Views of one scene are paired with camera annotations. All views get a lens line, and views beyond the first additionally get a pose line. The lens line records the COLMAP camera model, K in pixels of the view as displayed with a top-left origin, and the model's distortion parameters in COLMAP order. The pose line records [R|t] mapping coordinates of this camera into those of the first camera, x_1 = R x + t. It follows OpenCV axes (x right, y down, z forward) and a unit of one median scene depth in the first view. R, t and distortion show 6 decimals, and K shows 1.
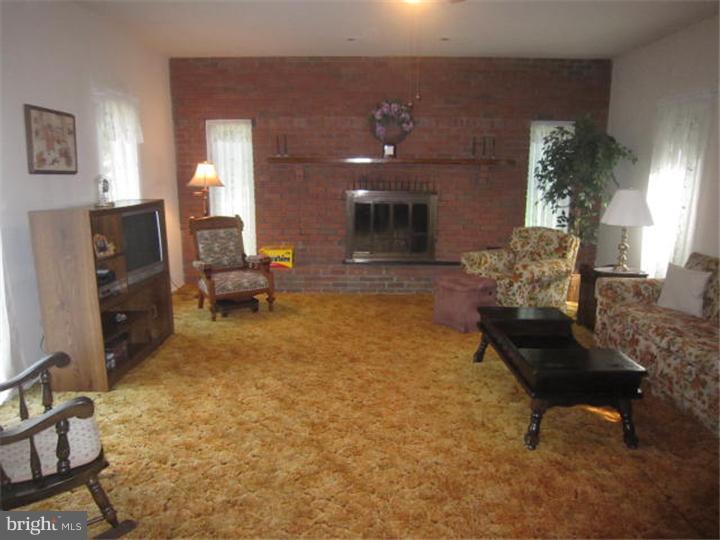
lens RADIAL K [[505.1, 0, 360.0], [0, 505.1, 270.0], [0, 0, 1]] dist [-0.047218, 0.006337]
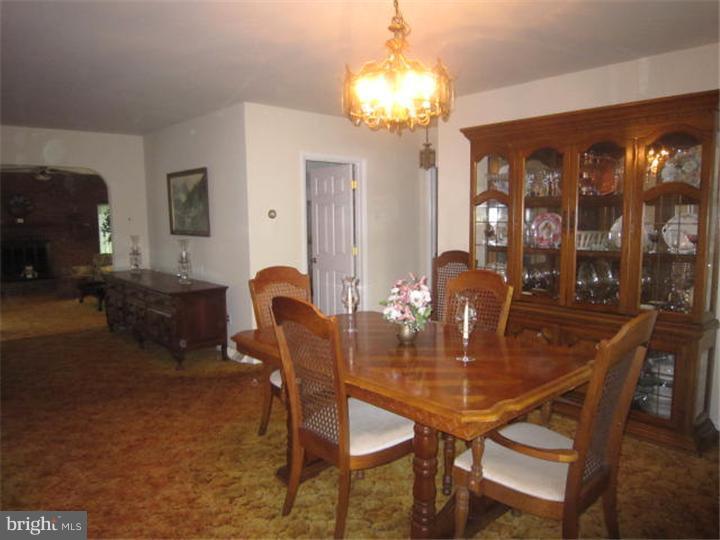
lens RADIAL K [[505.1, 0, 360.0], [0, 505.1, 270.0], [0, 0, 1]] dist [-0.047218, 0.006337]
pose [[0.732322, -0.088336, 0.675204, -0.287384], [0.148188, 0.988460, -0.031405, 0.203127], [-0.664639, 0.123056, 0.736962, -1.244450]]
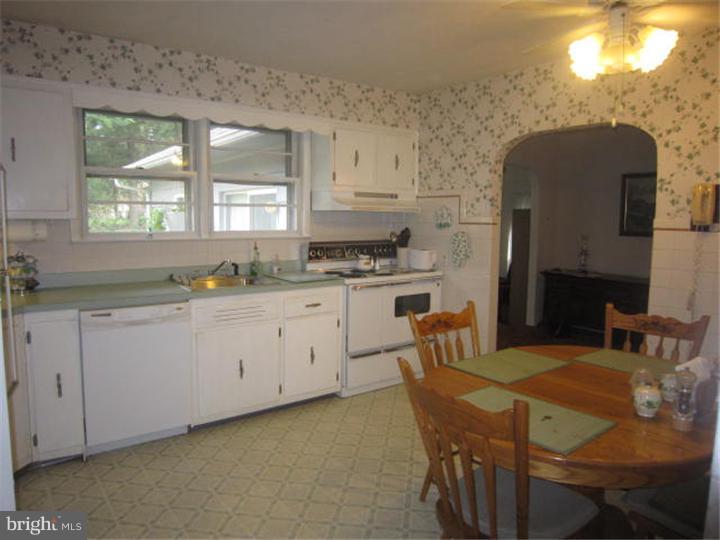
lens RADIAL K [[505.1, 0, 360.0], [0, 505.1, 270.0], [0, 0, 1]] dist [-0.047218, 0.006337]
pose [[0.781553, -0.061200, 0.620830, -0.918448], [0.111595, 0.992840, -0.042614, 0.091810], [-0.613777, 0.102586, 0.782786, -0.684326]]
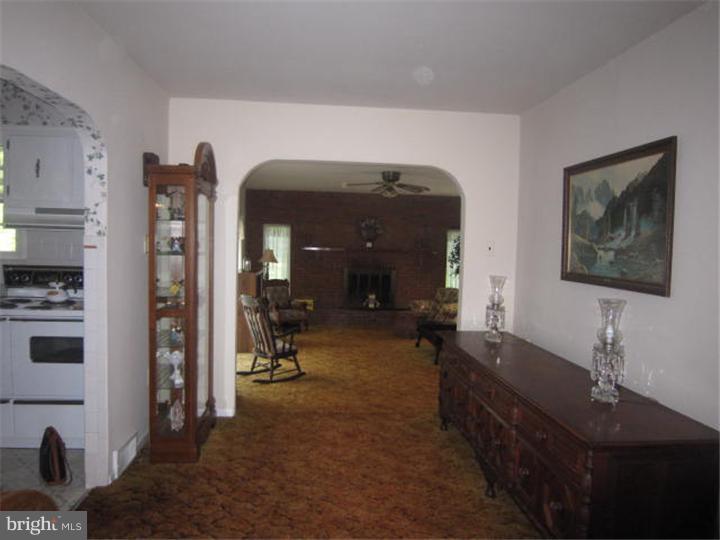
lens RADIAL K [[505.1, 0, 360.0], [0, 505.1, 270.0], [0, 0, 1]] dist [-0.047218, 0.006337]
pose [[0.995486, 0.018356, 0.093114, -0.141569], [-0.004799, 0.989599, -0.143777, 0.109701], [-0.094784, 0.142681, 0.985220, -0.754950]]
